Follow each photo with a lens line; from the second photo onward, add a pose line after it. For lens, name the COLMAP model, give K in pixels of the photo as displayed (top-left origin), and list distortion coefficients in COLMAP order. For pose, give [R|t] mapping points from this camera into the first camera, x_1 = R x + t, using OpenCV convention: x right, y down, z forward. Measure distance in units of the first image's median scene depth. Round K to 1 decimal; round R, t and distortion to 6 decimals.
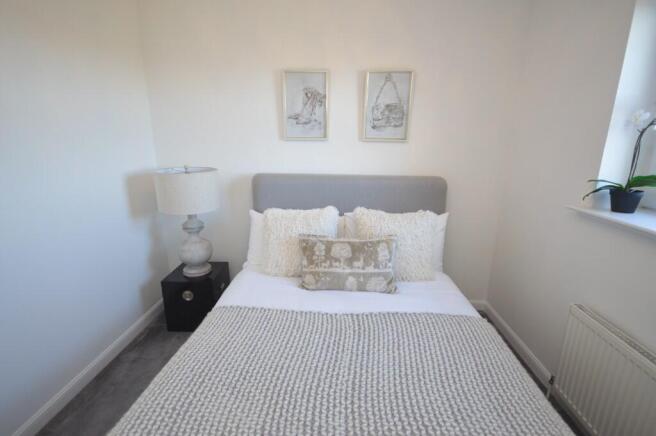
lens RADIAL K [[322.5, 0, 319.5], [0, 322.5, 221.1], [0, 0, 1]] dist [-0.000087, 0.000139]
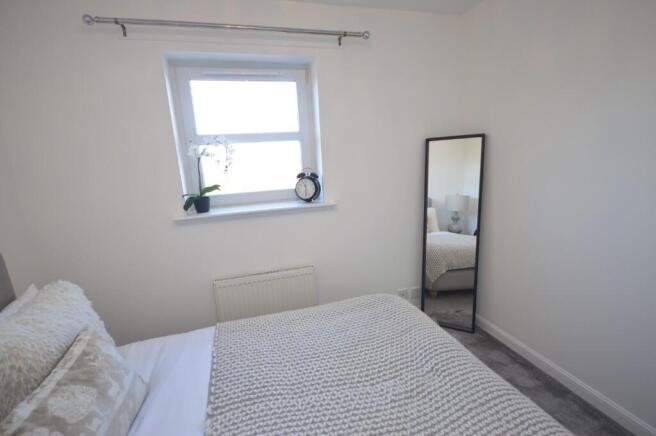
lens RADIAL K [[301.2, 0, 328.0], [0, 301.2, 218.0], [0, 0, 1]] dist [0.017006, -0.000196]
pose [[-0.329058, -0.180387, 0.926920, -0.394027], [0.289118, 0.915201, 0.280744, -0.163858], [-0.898961, 0.360371, -0.249001, 0.596025]]
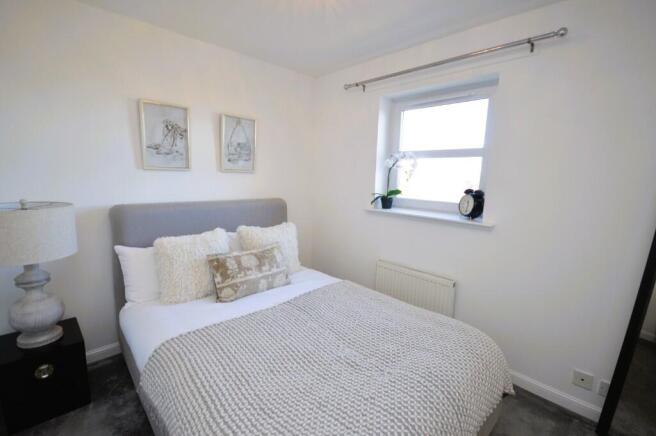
lens RADIAL K [[294.0, 0, 325.7], [0, 294.0, 221.4], [0, 0, 1]] dist [0.000030, -0.000329]
pose [[0.676403, -0.108862, 0.728443, -0.467945], [0.164462, 0.986369, -0.005304, -0.001604], [-0.717936, 0.123389, 0.685086, 0.020431]]
